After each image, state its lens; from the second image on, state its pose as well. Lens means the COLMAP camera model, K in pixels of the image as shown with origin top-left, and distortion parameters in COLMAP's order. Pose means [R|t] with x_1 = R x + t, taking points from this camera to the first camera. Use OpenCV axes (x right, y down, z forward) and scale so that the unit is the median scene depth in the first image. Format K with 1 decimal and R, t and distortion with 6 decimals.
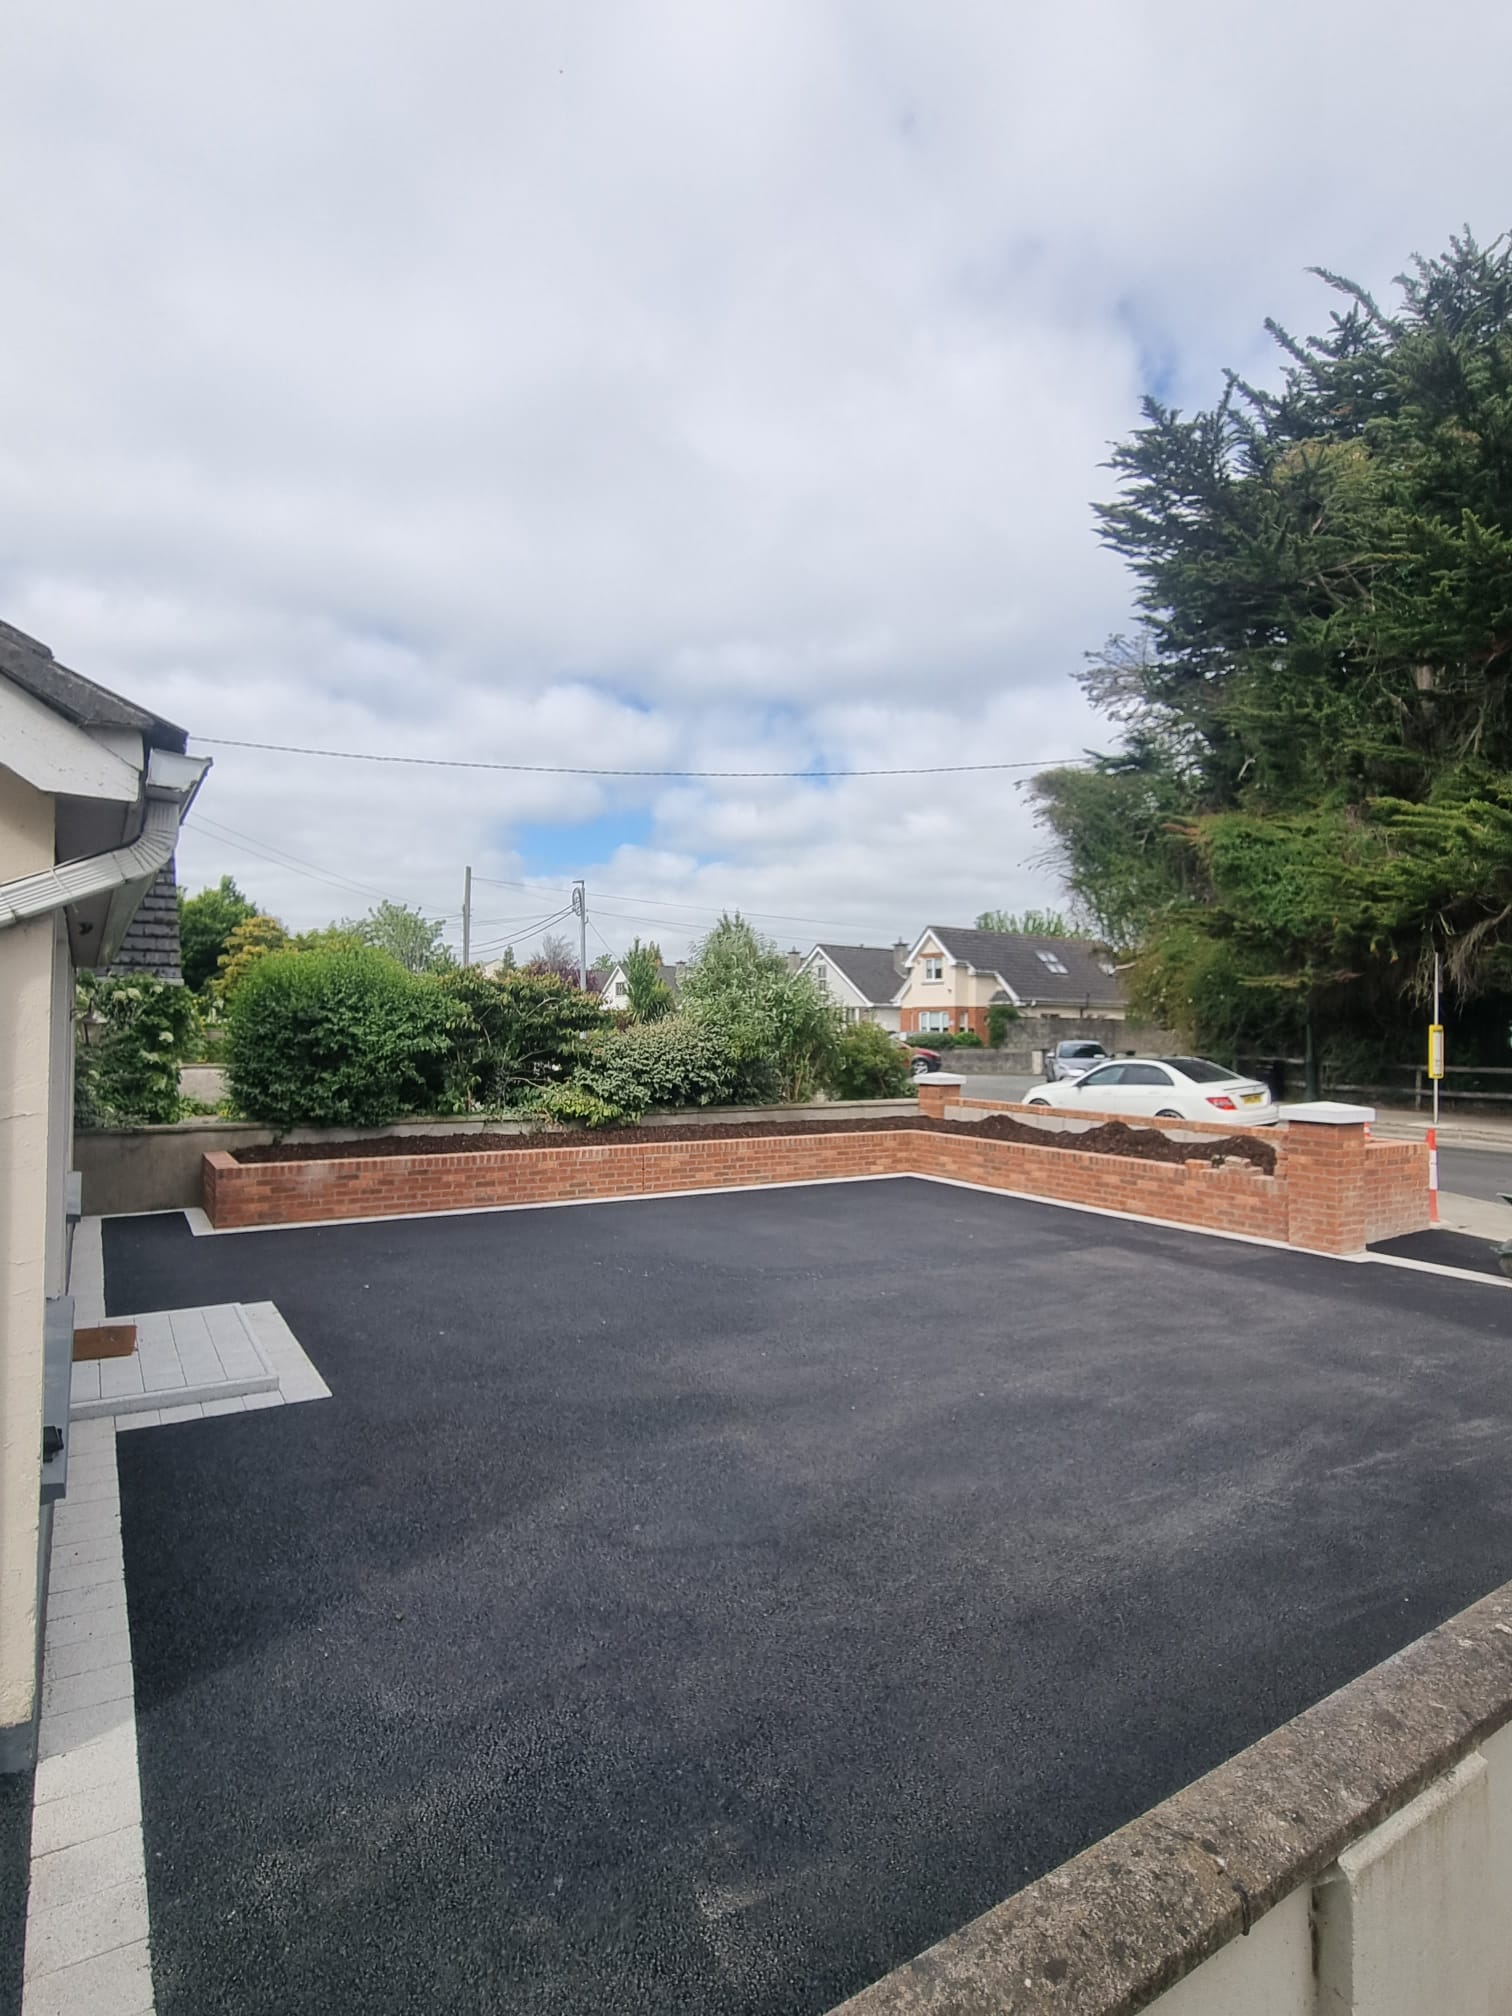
lens RADIAL K [[1028.7, 0, 756.0], [0, 1028.7, 1008.0], [0, 0, 1]] dist [-0.006337, -0.000008]
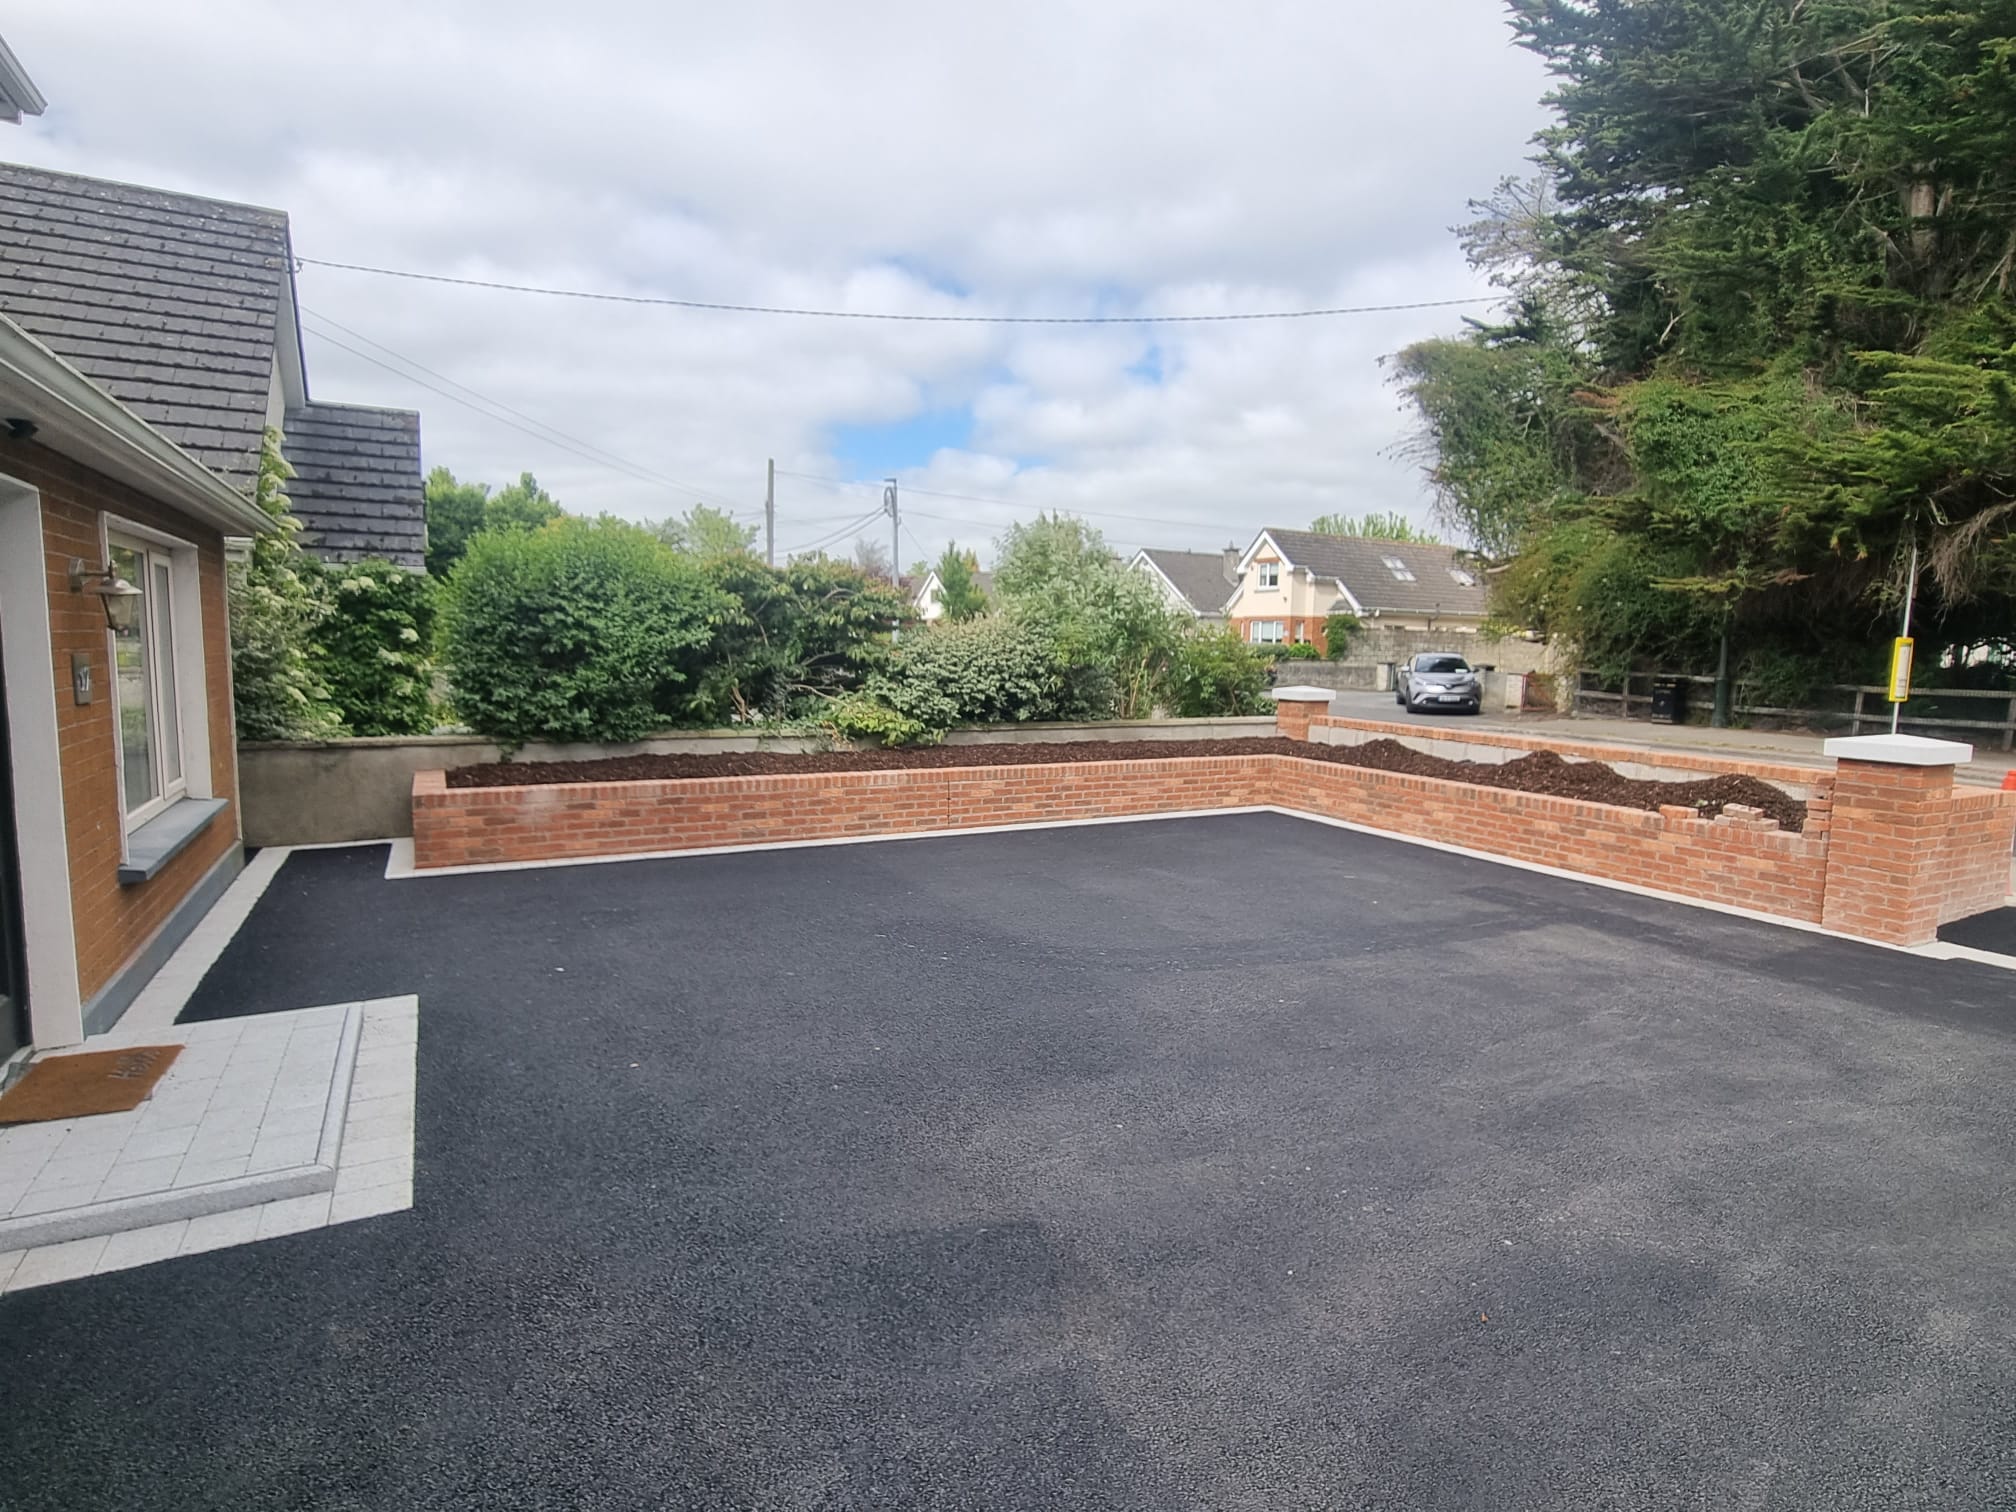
lens RADIAL K [[1028.7, 0, 1008.0], [0, 1028.7, 756.0], [0, 0, 1]] dist [-0.006337, -0.000008]
pose [[0.997980, 0.017255, -0.061145, -0.008488], [-0.009031, 0.991167, 0.132310, 0.008972], [0.062888, -0.131491, 0.989321, 0.127169]]
